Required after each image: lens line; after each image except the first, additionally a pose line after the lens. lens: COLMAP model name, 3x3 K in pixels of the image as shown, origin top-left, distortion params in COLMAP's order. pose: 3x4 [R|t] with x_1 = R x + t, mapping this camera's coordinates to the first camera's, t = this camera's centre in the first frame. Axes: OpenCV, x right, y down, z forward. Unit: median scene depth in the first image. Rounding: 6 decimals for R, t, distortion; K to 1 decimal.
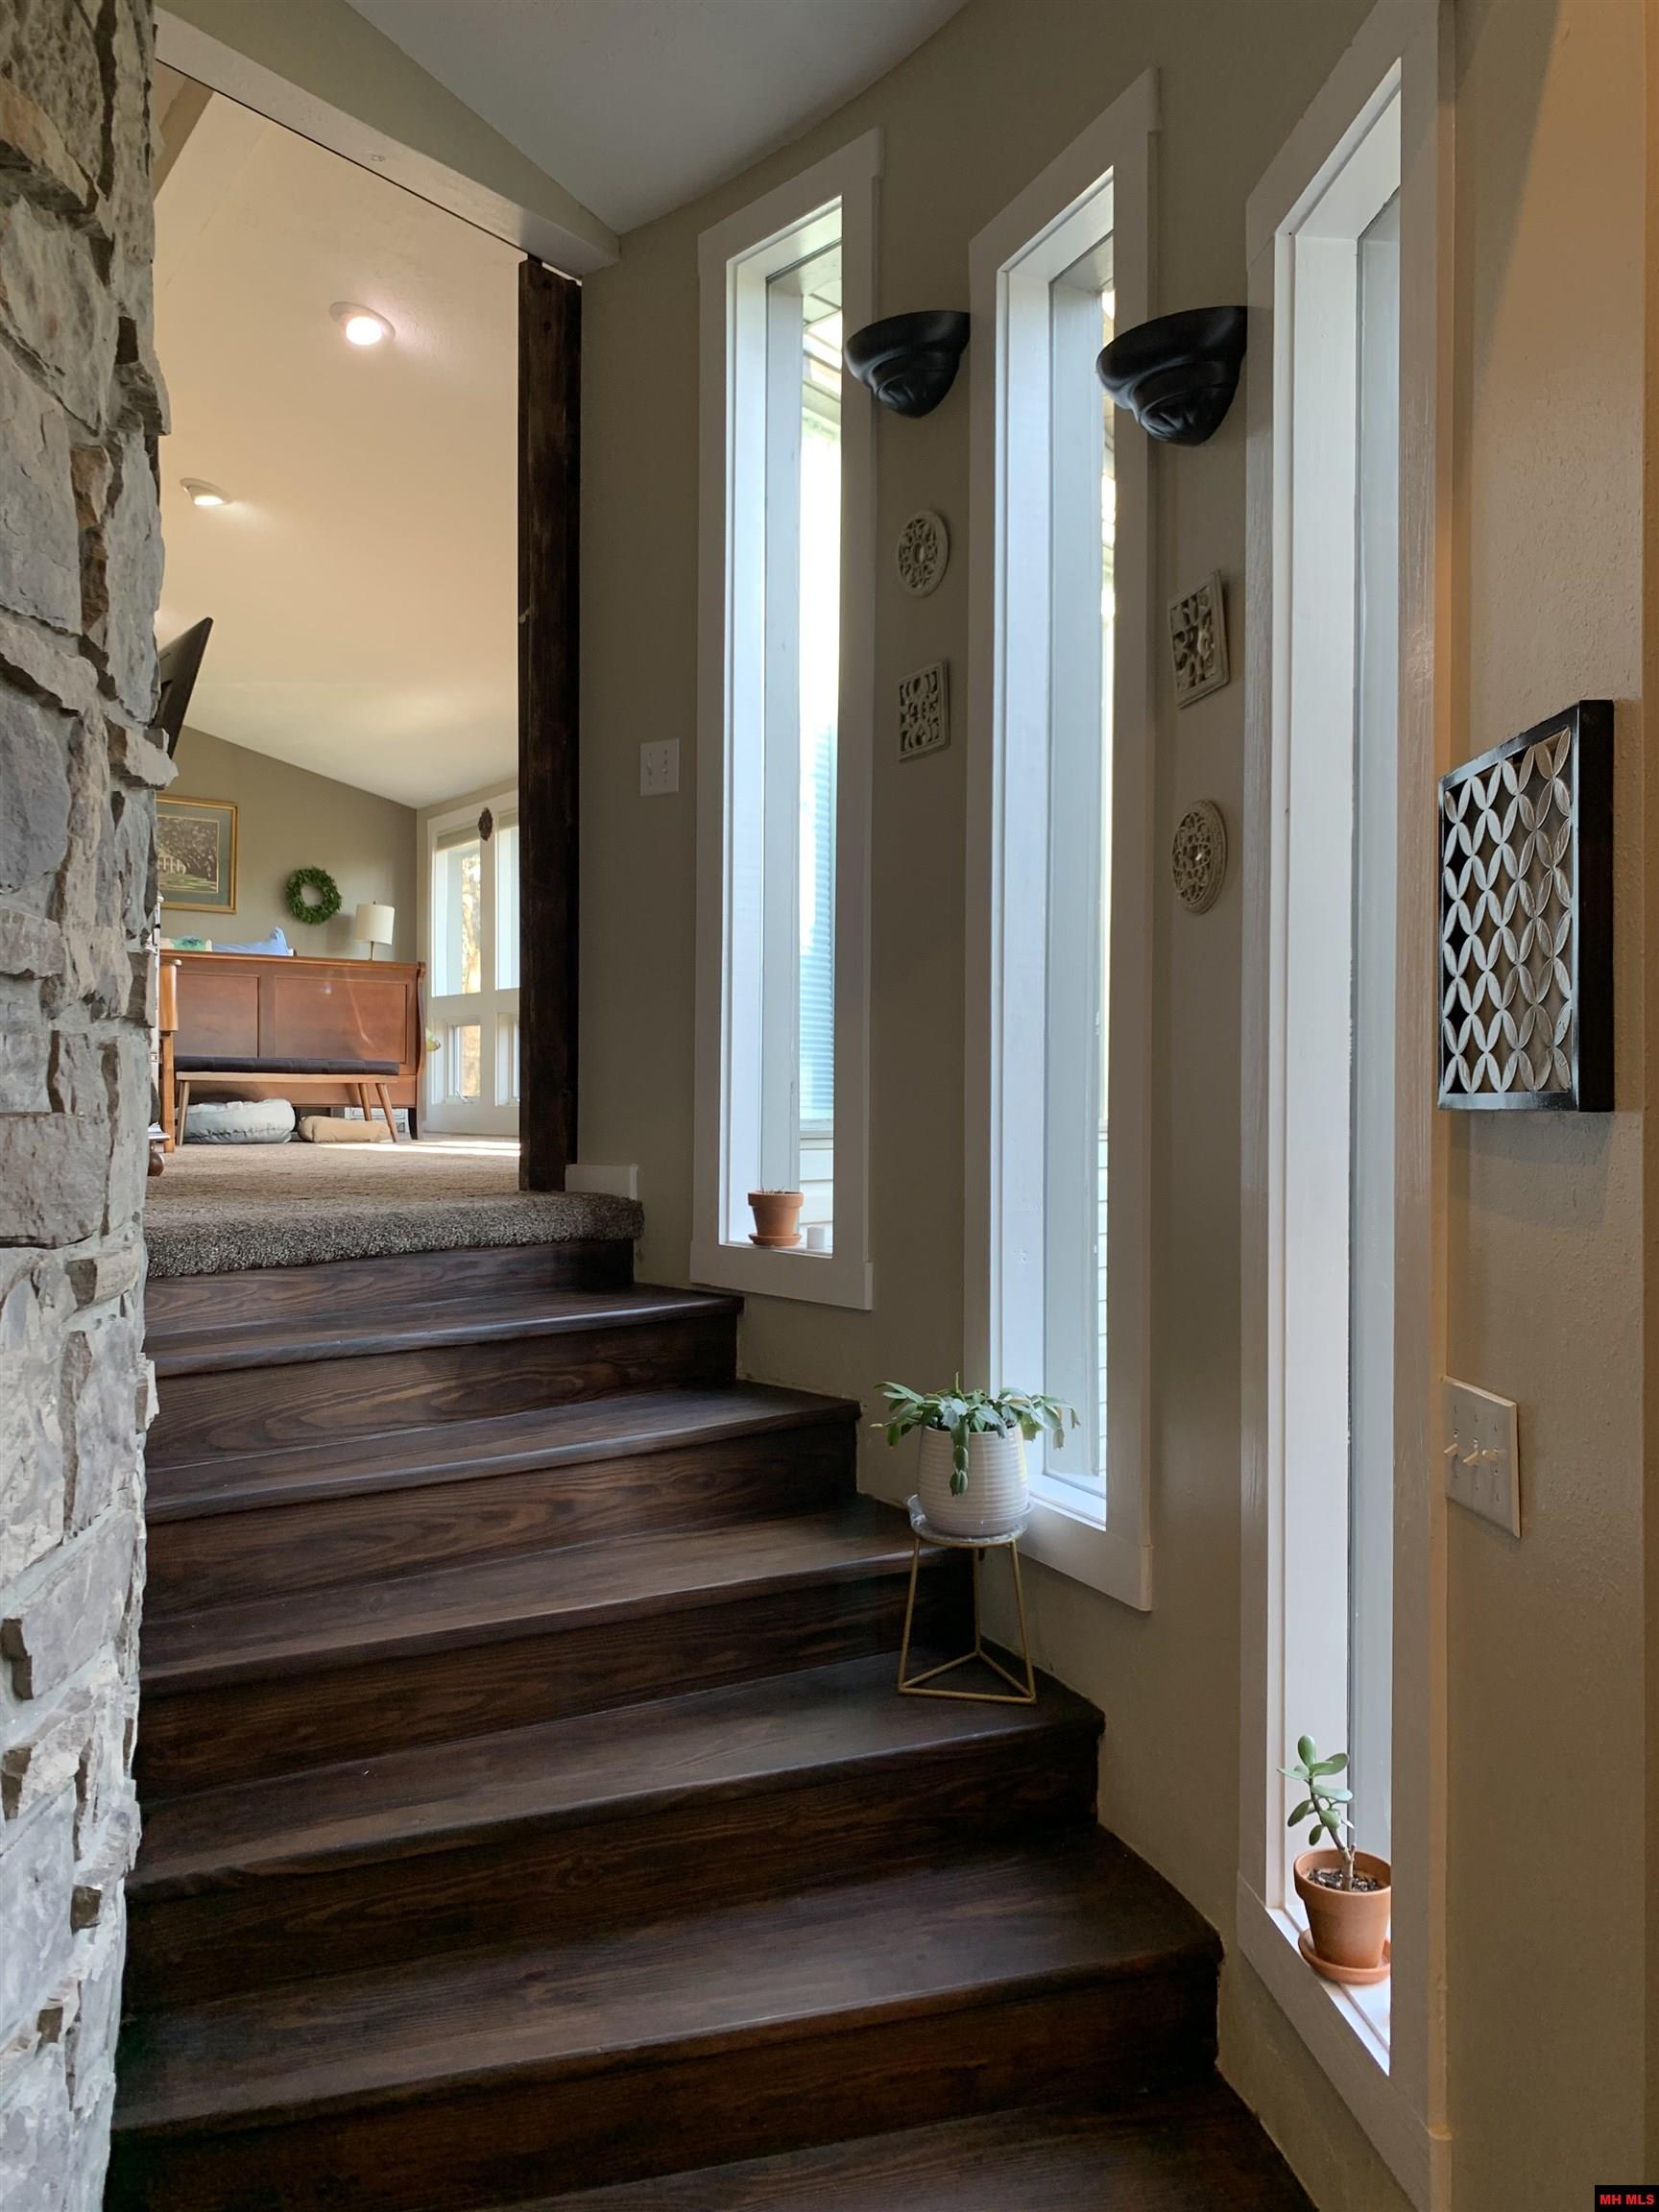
lens RADIAL K [[1691.2, 0, 871.2], [0, 1691.2, 1073.2], [0, 0, 1]] dist [0.046374, -0.049700]
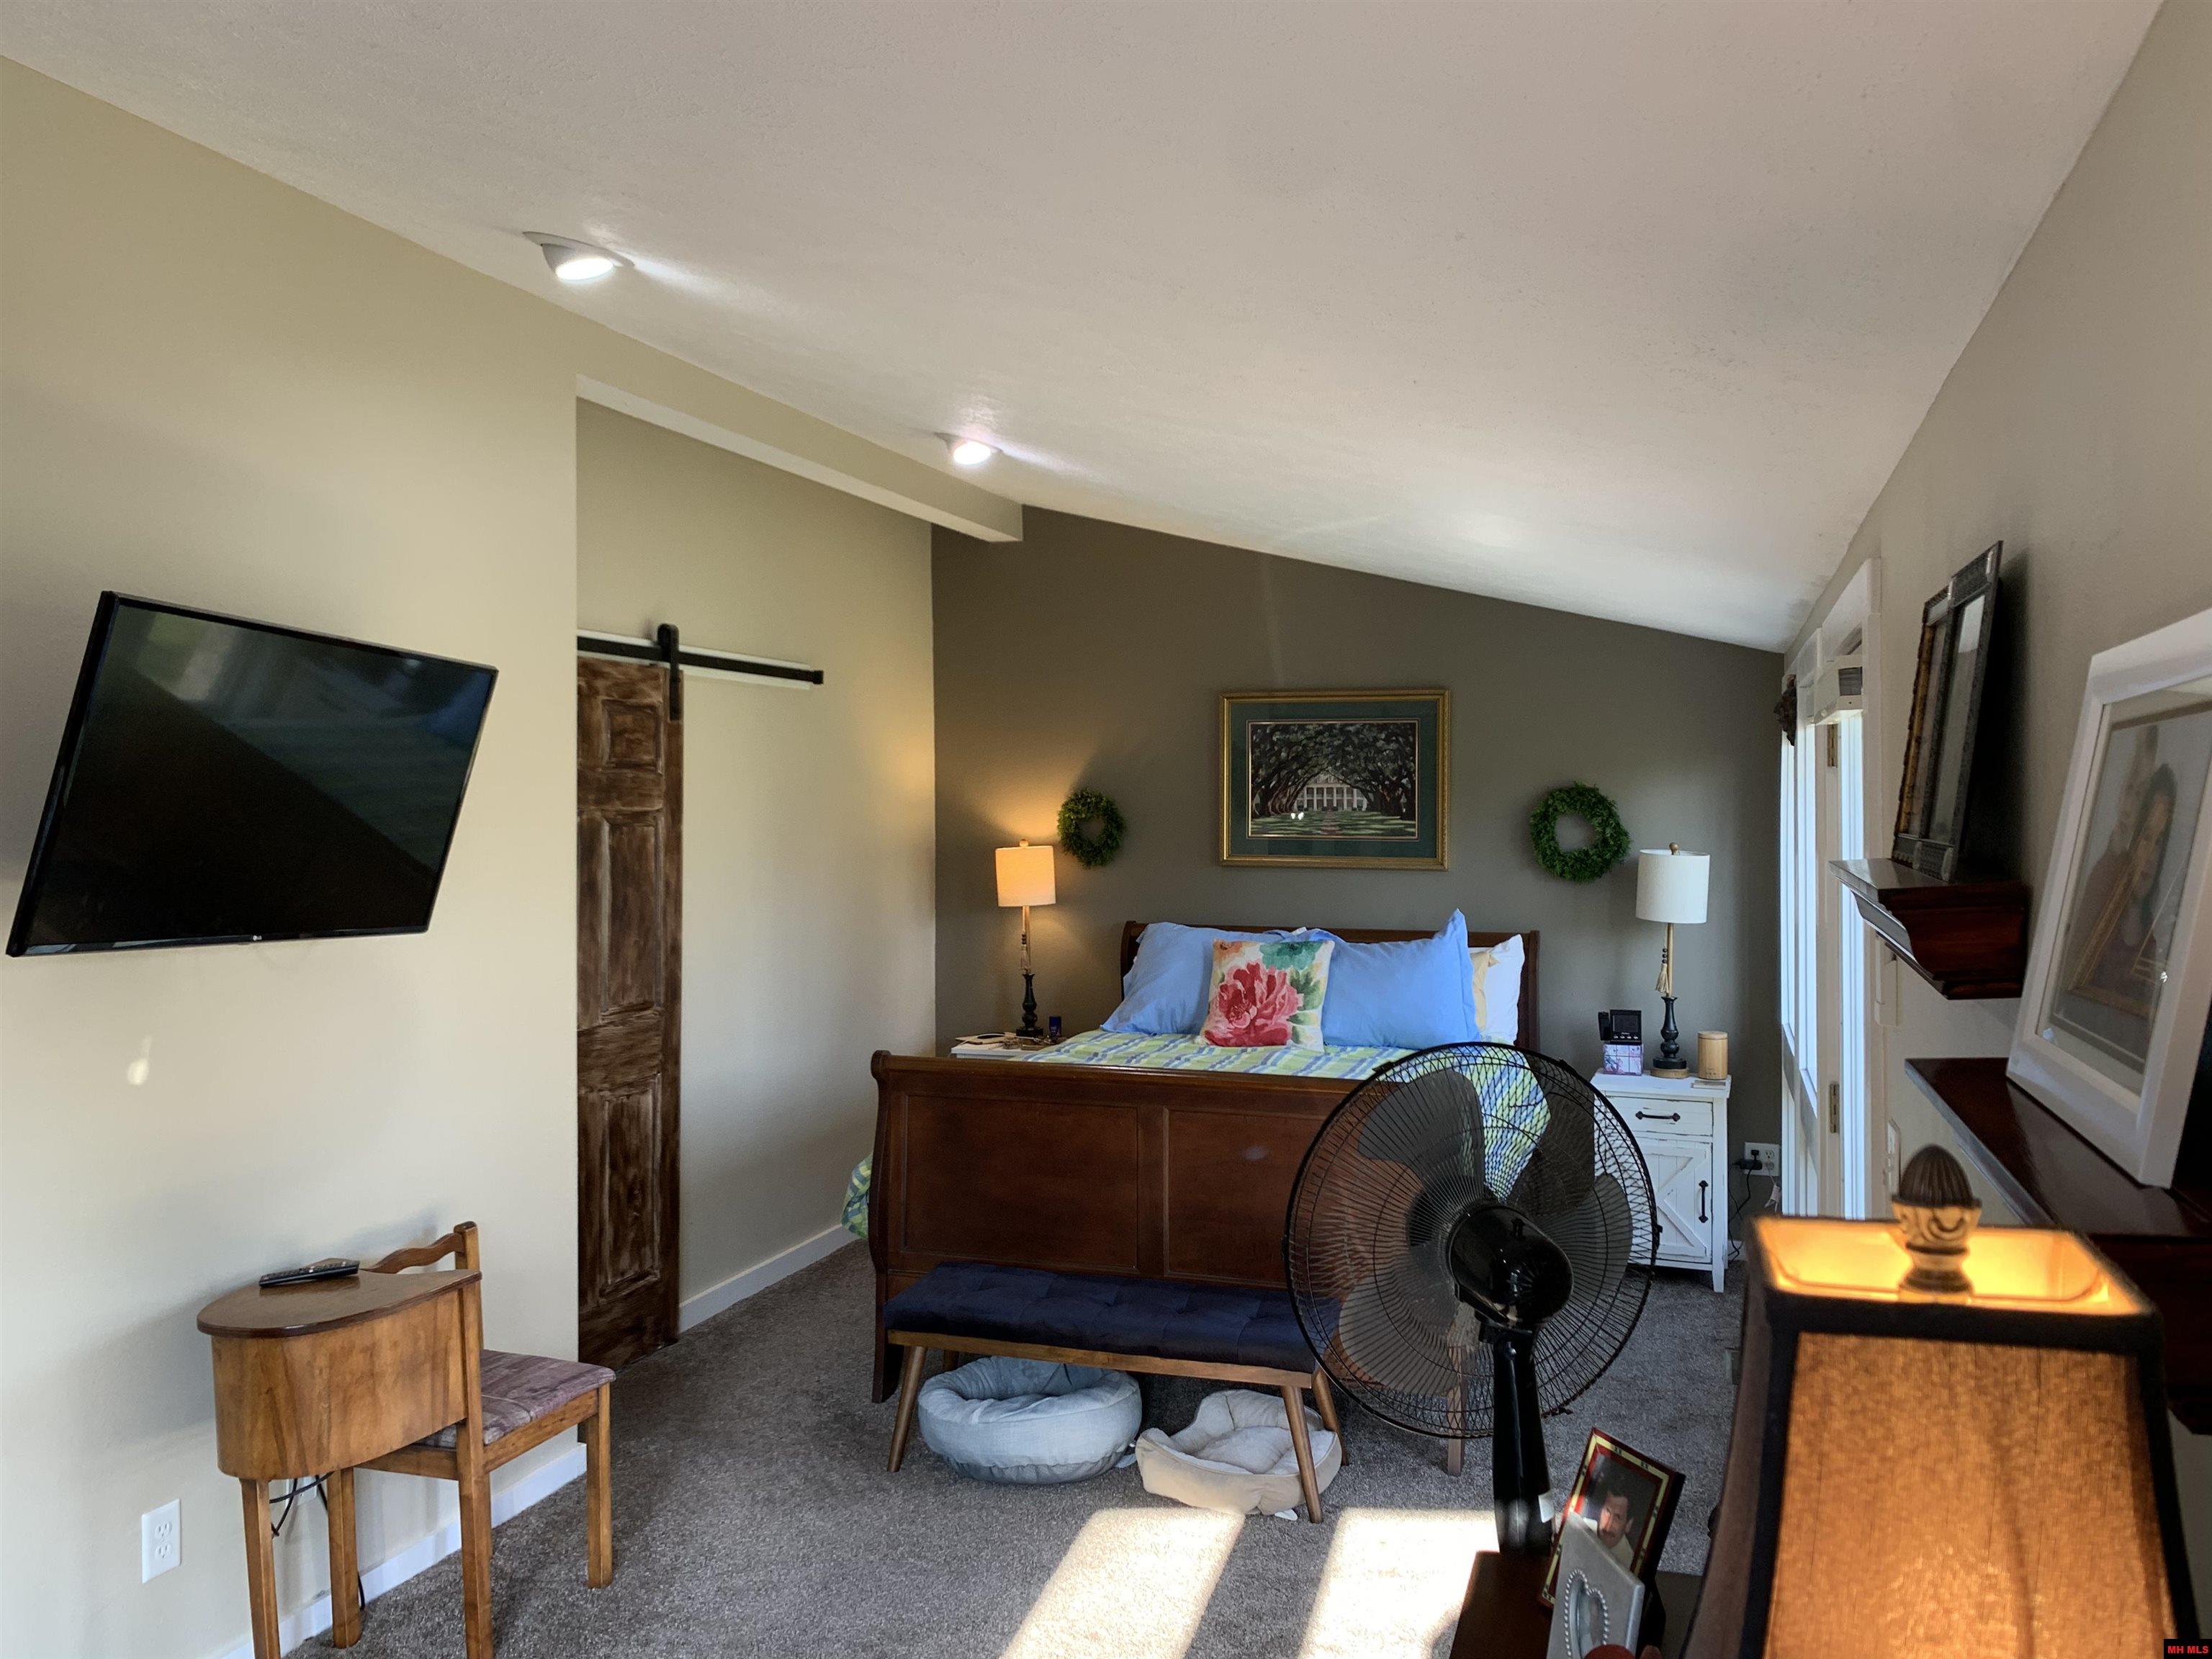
lens RADIAL K [[1691.2, 0, 1100.4], [0, 1691.2, 807.9], [0, 0, 1]] dist [0.046374, -0.049700]
pose [[0.577263, -0.001653, -0.816556, 0.166410], [0.015946, 0.999830, 0.009249, -0.432161], [0.816402, -0.018360, 0.577191, 1.933076]]
